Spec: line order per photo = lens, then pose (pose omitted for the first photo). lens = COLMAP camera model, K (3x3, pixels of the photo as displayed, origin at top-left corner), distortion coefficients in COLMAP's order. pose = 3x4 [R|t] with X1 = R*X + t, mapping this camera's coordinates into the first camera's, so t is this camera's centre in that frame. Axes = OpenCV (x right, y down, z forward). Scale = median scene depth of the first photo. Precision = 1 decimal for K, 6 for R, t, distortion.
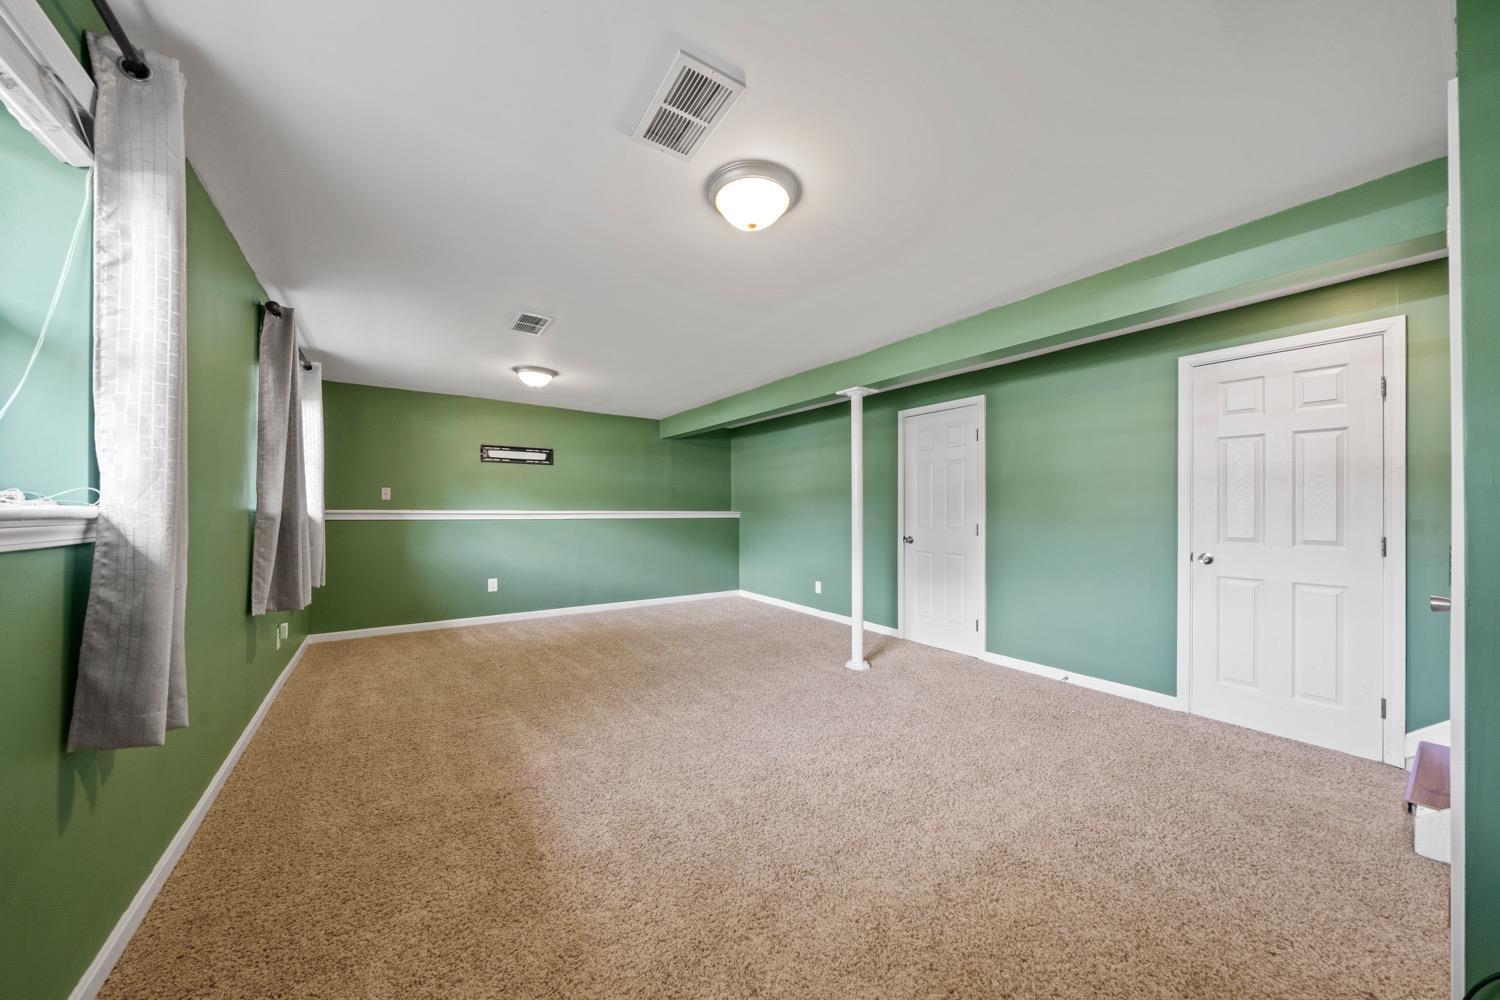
lens RADIAL K [[510.1, 0, 748.6], [0, 510.1, 505.1], [0, 0, 1]] dist [-0.000874, -0.000022]
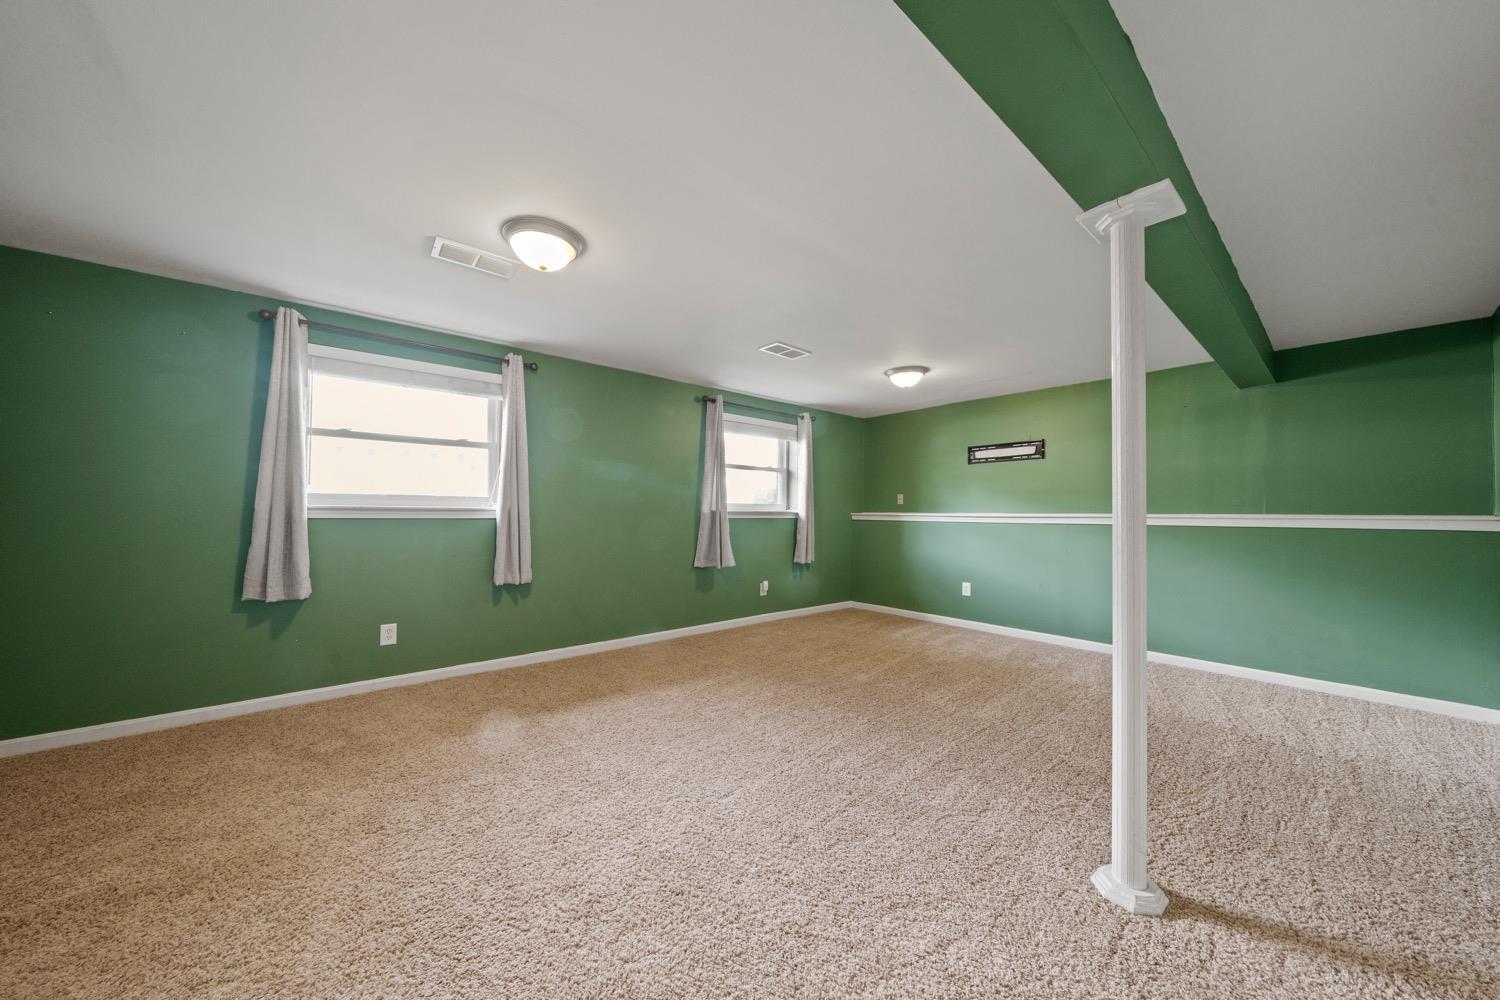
lens RADIAL K [[510.1, 0, 745.0], [0, 510.1, 499.4], [0, 0, 1]] dist [-0.000874, -0.000022]
pose [[0.081961, -0.031513, -0.996137, 0.444477], [0.001977, 0.999503, -0.031457, 0.014764], [0.996634, 0.000609, 0.081982, 0.495955]]
